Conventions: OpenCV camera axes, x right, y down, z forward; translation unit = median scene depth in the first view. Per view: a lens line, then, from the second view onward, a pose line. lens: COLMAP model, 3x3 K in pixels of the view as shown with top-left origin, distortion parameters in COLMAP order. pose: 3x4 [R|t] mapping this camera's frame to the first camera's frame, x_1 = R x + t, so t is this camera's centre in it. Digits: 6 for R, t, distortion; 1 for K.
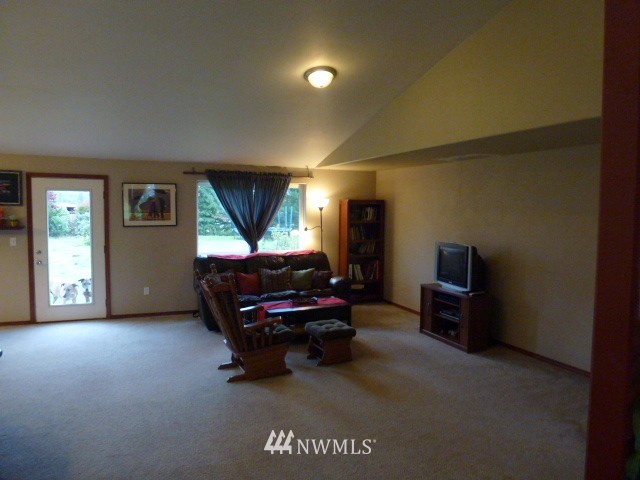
lens RADIAL K [[455.5, 0, 322.9], [0, 455.5, 235.8], [0, 0, 1]] dist [-0.038136, 0.001258]
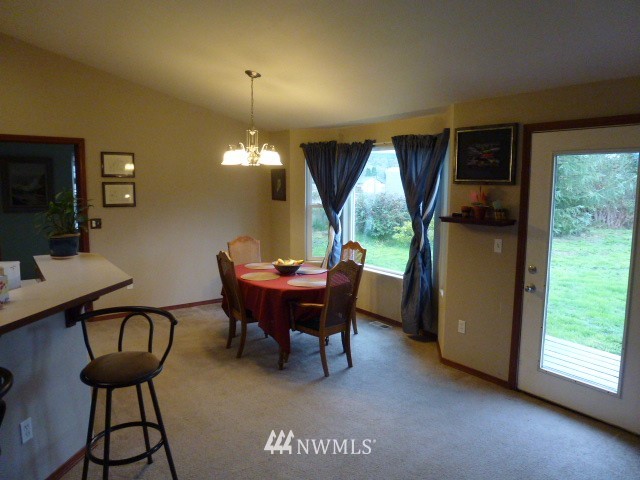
lens RADIAL K [[455.5, 0, 319.8], [0, 455.5, 239.2], [0, 0, 1]] dist [-0.038136, 0.001258]
pose [[0.233790, 0.106096, -0.966481, -0.161549], [-0.059527, 0.993726, 0.094687, -0.037222], [0.970463, 0.035395, 0.238639, 0.608963]]
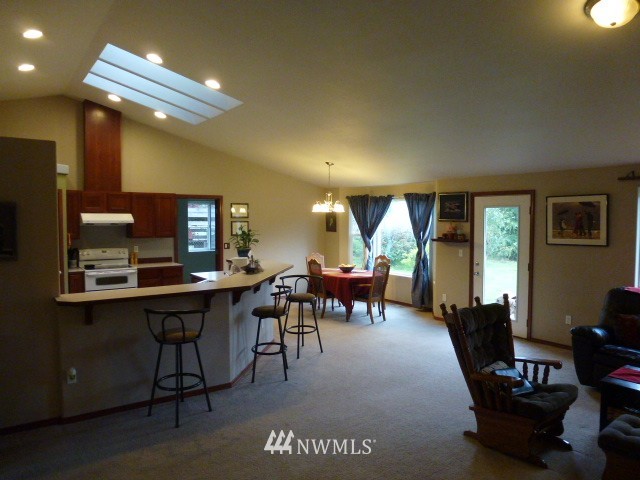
lens RADIAL K [[455.5, 0, 321.8], [0, 455.5, 238.3], [0, 0, 1]] dist [-0.038136, 0.001258]
pose [[0.228033, 0.031277, -0.973151, 0.362284], [-0.052265, 0.998436, 0.019843, -0.028386], [0.972250, 0.046337, 0.229311, 0.366183]]
